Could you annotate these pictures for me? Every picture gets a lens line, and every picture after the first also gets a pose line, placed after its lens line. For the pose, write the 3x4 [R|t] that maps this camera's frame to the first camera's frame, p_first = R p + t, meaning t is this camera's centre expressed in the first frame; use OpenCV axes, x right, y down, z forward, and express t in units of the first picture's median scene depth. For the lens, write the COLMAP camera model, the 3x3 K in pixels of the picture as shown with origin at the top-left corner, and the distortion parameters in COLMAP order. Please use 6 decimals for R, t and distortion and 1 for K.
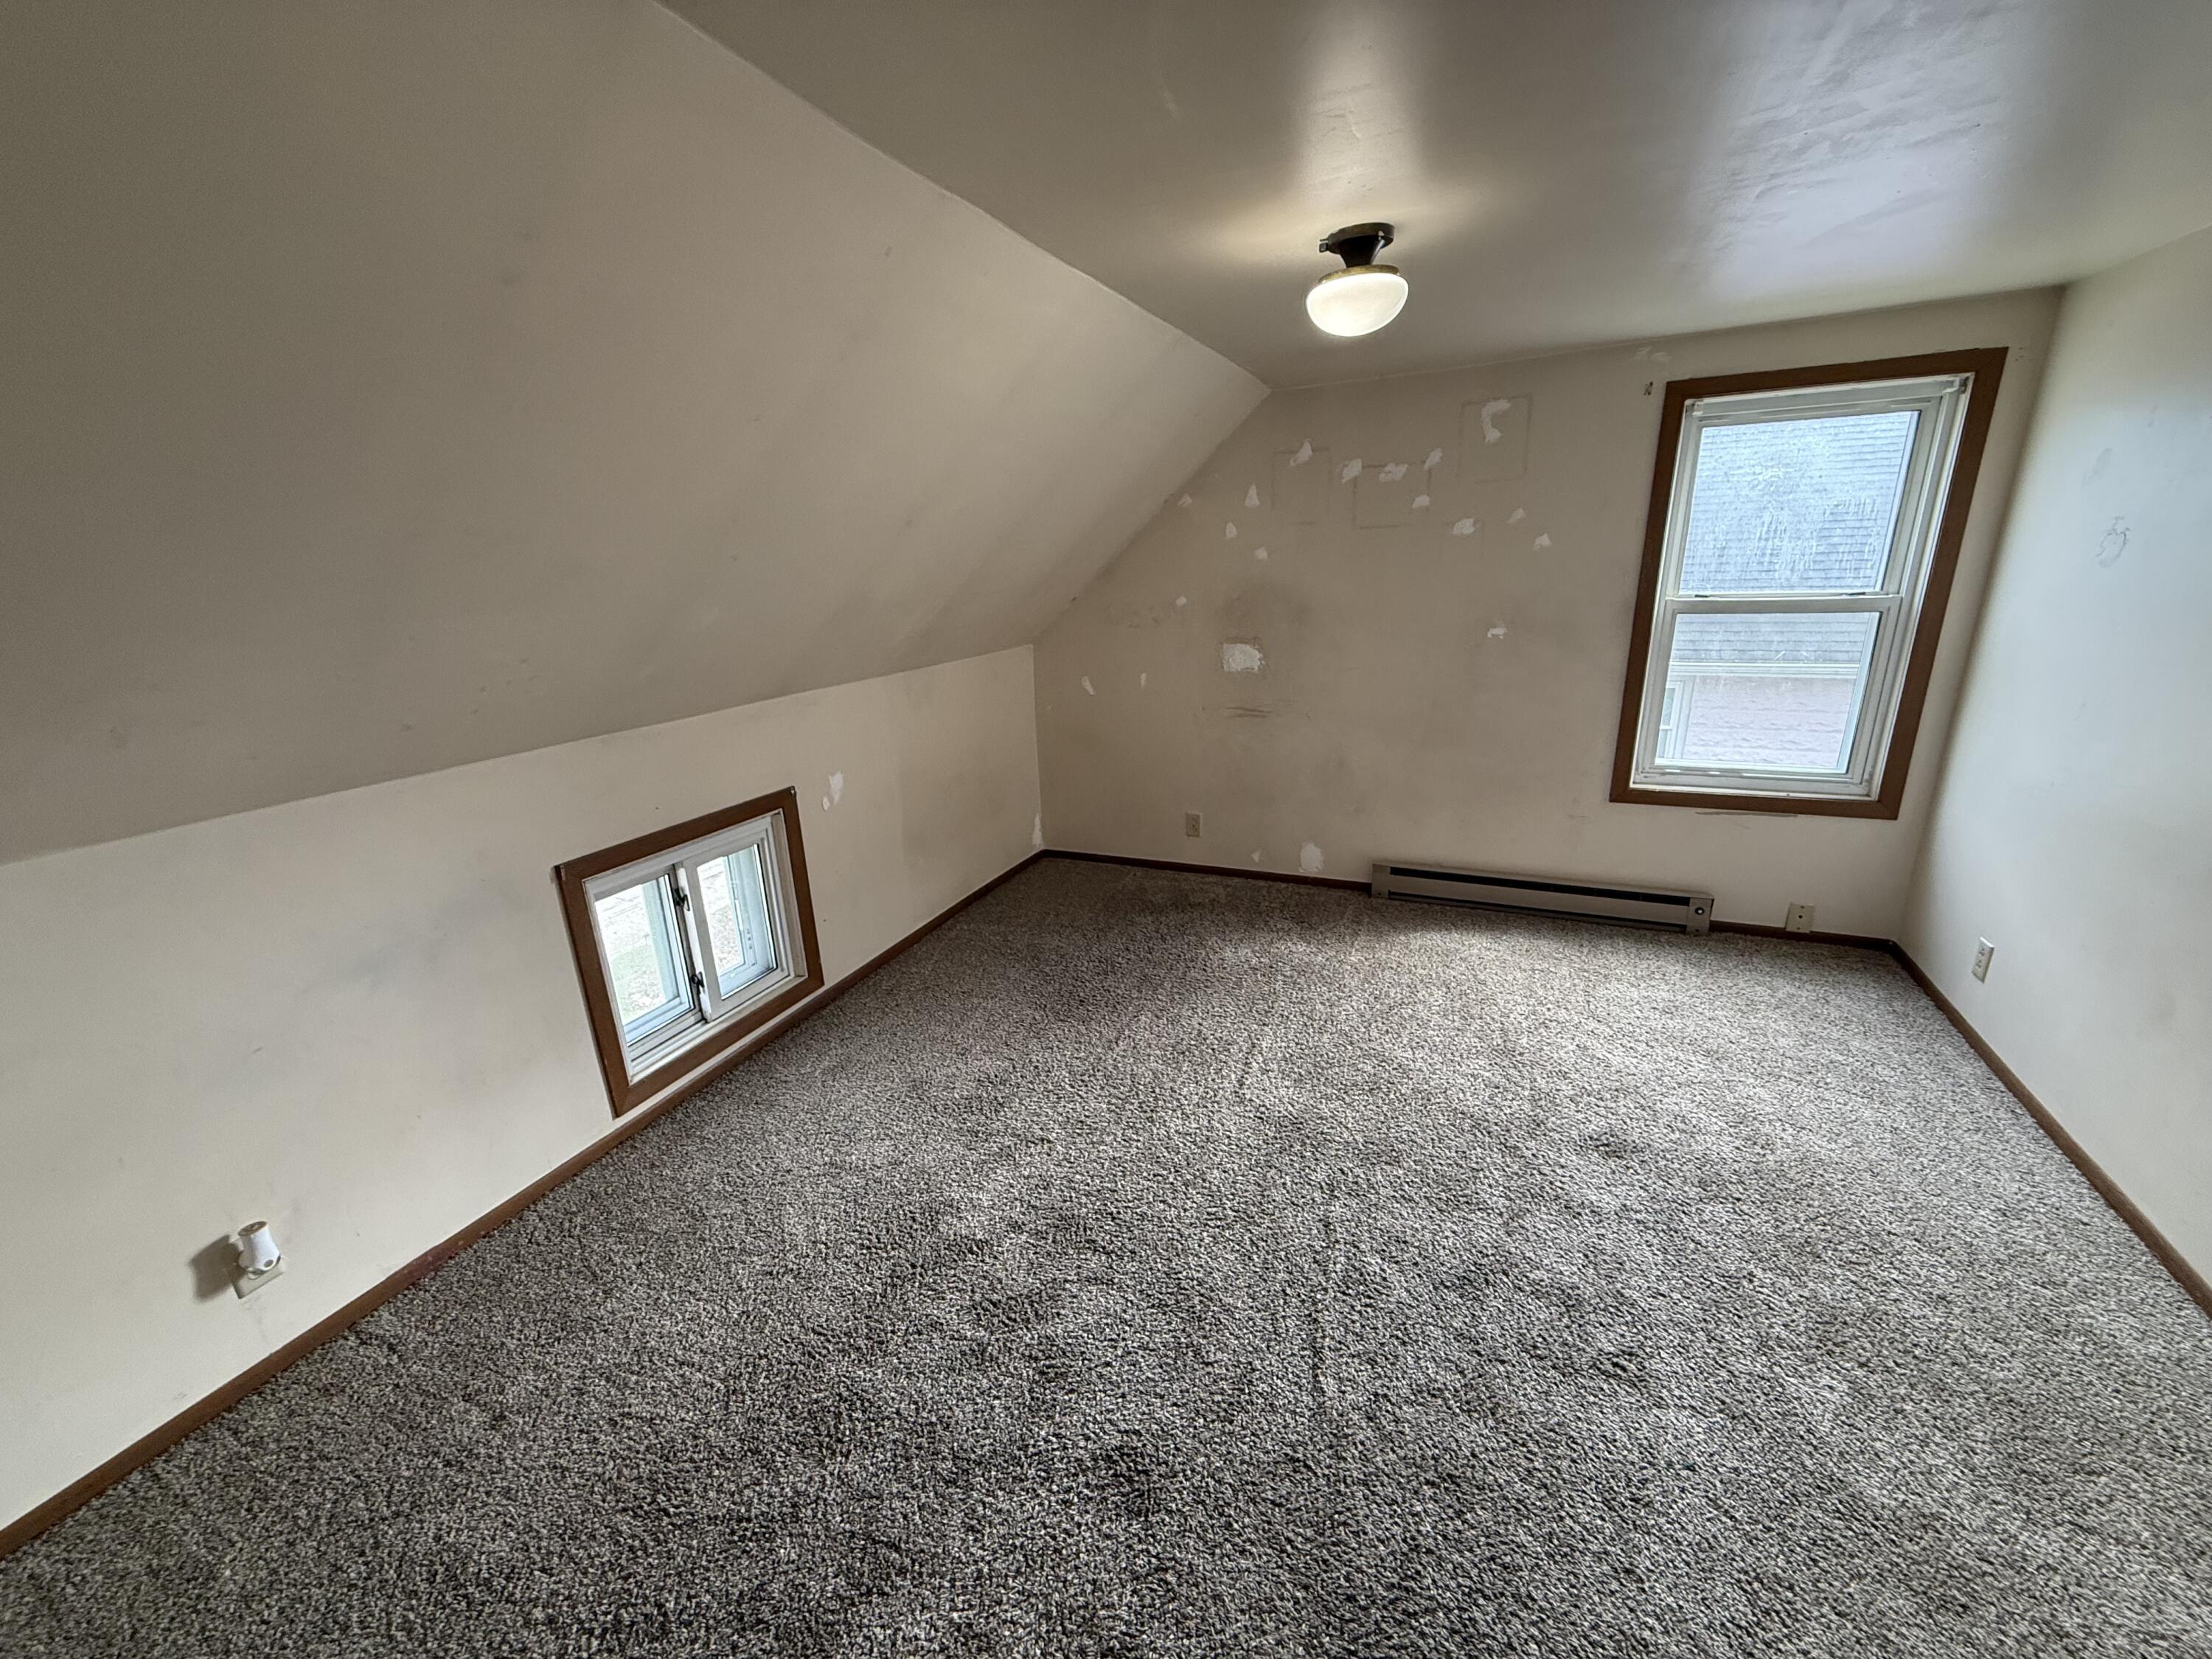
lens RADIAL K [[878.6, 0, 1100.0], [0, 878.6, 827.7], [0, 0, 1]] dist [0.000102, -0.000466]
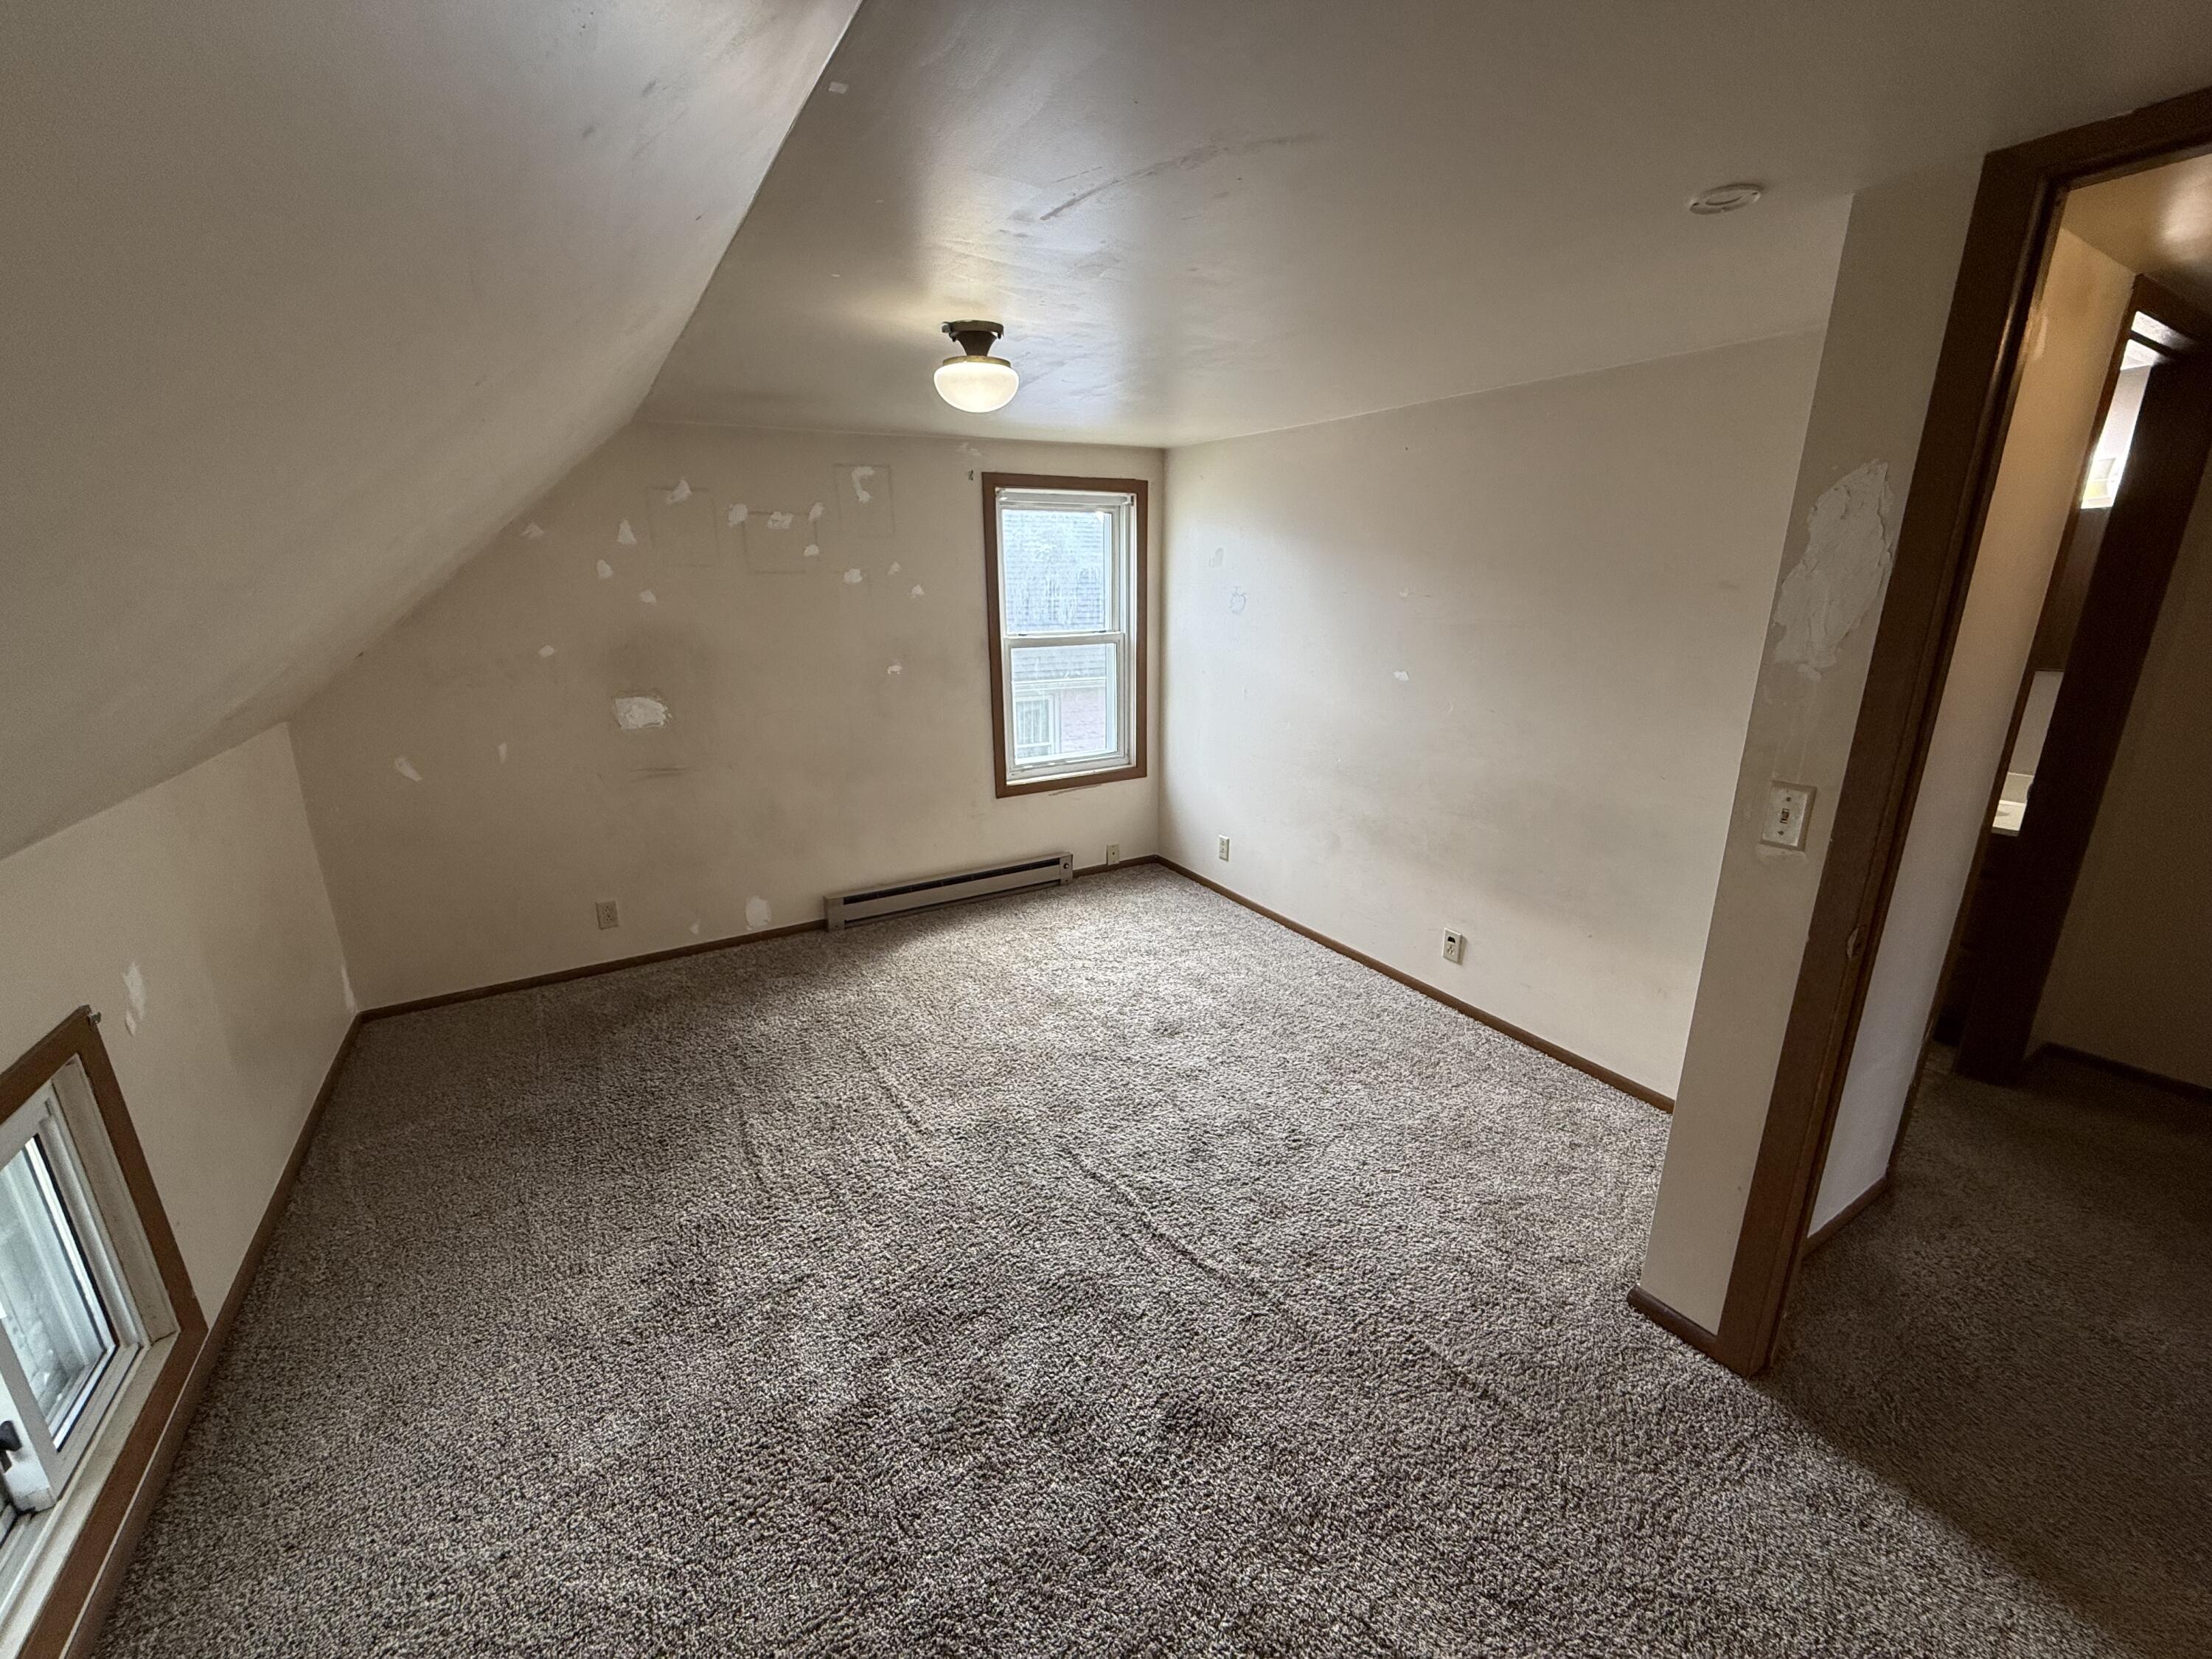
lens RADIAL K [[878.6, 0, 1100.0], [0, 878.6, 827.7], [0, 0, 1]] dist [0.000102, -0.000466]
pose [[0.574604, -0.190693, 0.795906, -0.384206], [0.228868, 0.971118, 0.067441, -0.045376], [-0.785779, 0.143406, 0.601652, 0.159198]]
